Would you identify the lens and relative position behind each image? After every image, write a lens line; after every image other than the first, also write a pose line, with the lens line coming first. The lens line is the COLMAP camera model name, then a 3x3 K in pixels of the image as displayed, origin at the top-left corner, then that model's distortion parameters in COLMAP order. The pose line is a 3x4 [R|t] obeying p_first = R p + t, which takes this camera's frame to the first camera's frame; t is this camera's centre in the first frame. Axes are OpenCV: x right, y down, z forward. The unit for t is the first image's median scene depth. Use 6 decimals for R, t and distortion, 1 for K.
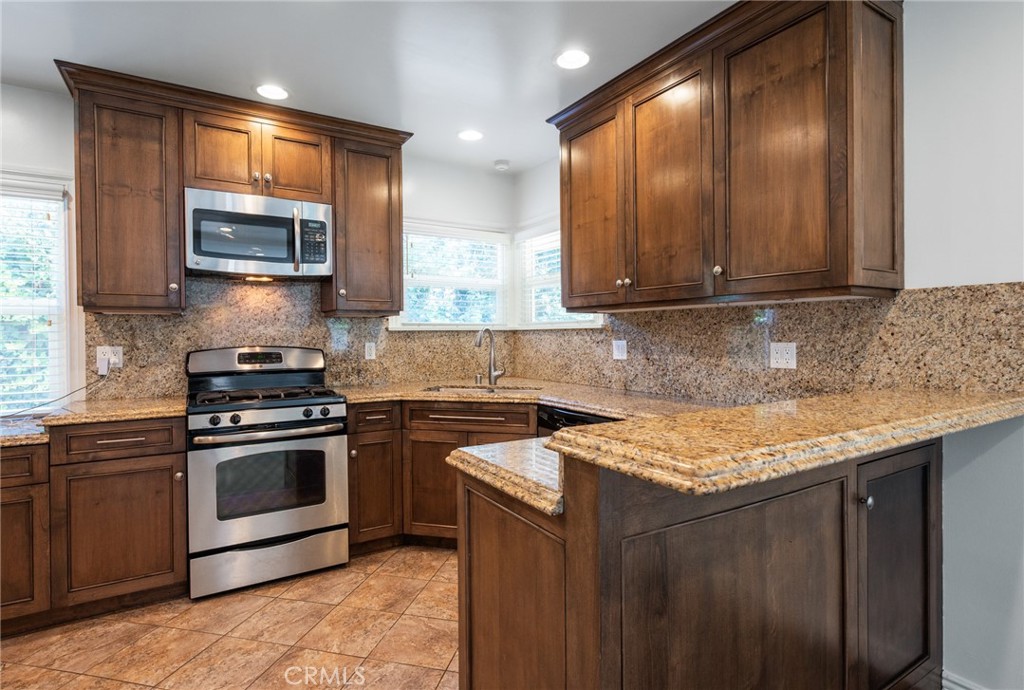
lens RADIAL K [[560.8, 0, 481.8], [0, 560.8, 338.8], [0, 0, 1]] dist [0.003348, 0.002041]
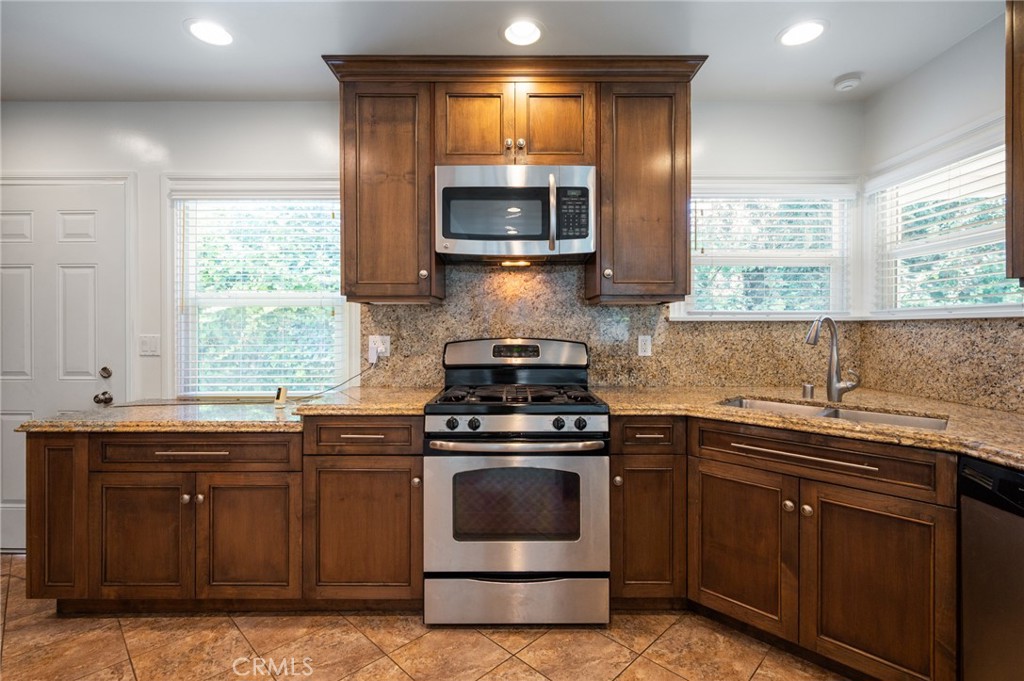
lens RADIAL K [[468.4, 0, 464.8], [0, 468.4, 331.3], [0, 0, 1]] dist [-0.000358, -0.000010]
pose [[0.838701, 0.011595, -0.544469, -0.060278], [-0.009691, 0.999933, 0.006365, -0.001755], [0.544506, -0.000062, 0.838757, 0.362491]]
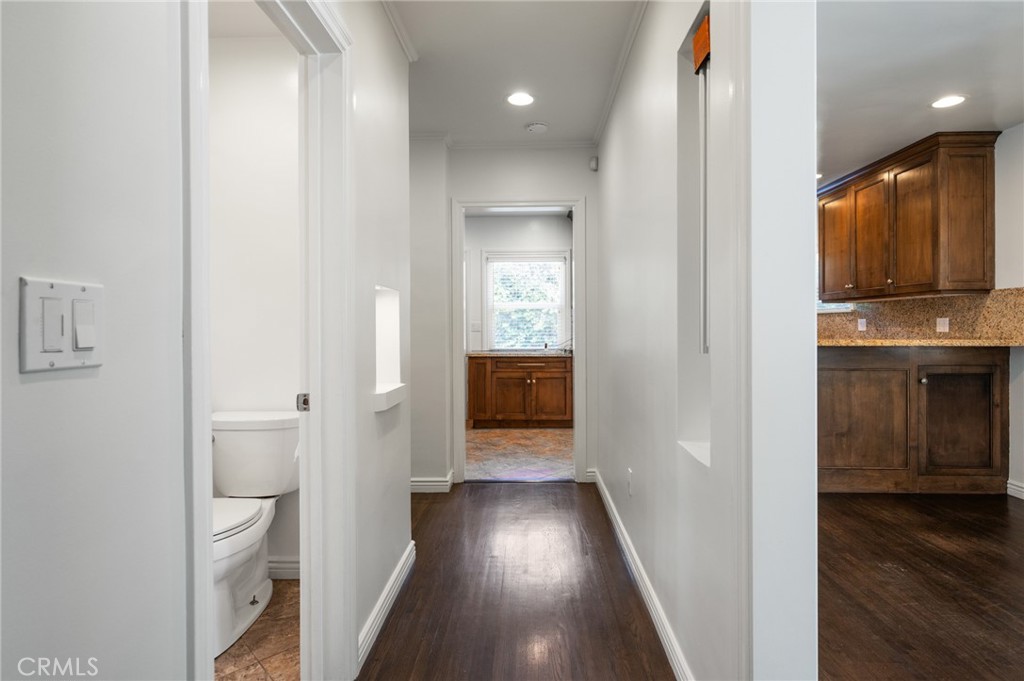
lens RADIAL K [[528.3, 0, 466.2], [0, 528.3, 325.0], [0, 0, 1]] dist [-0.002842, -0.001029]
pose [[0.822145, 0.003193, -0.569269, 0.196282], [-0.006423, 0.999973, -0.003668, 0.038244], [0.569242, 0.006672, 0.822143, -1.088734]]
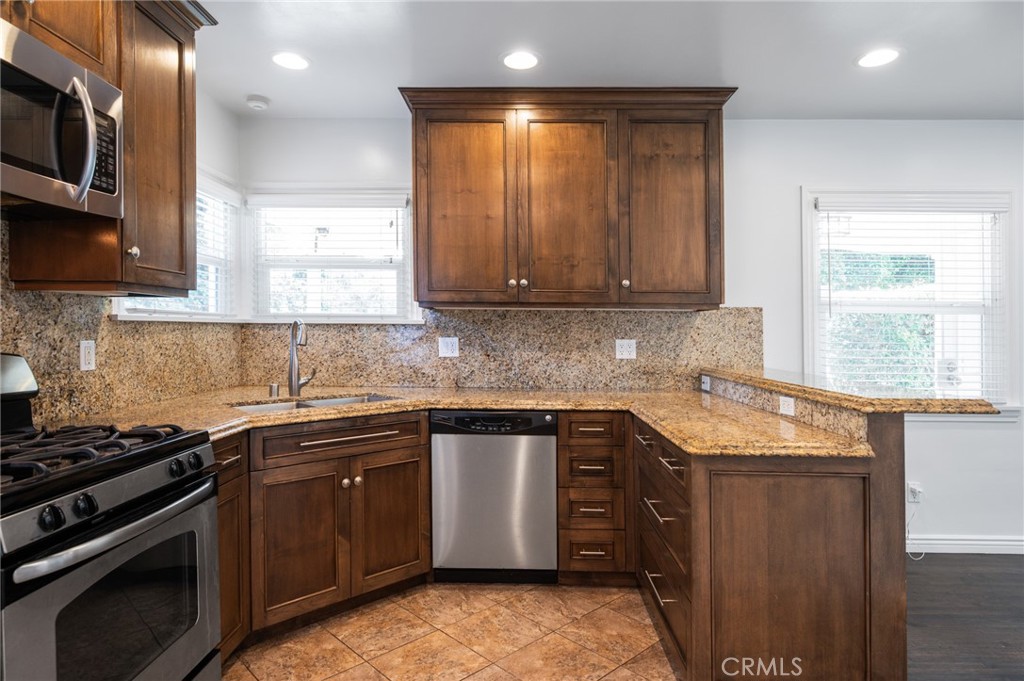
lens RADIAL K [[580.4, 0, 572.7], [0, 580.4, 318.6], [0, 0, 1]] dist [-0.001956, 0.001097]
pose [[0.473093, 0.029396, 0.880522, -0.625986], [-0.005150, 0.999518, -0.030602, -0.000115], [-0.880997, 0.009943, 0.473016, 0.377204]]
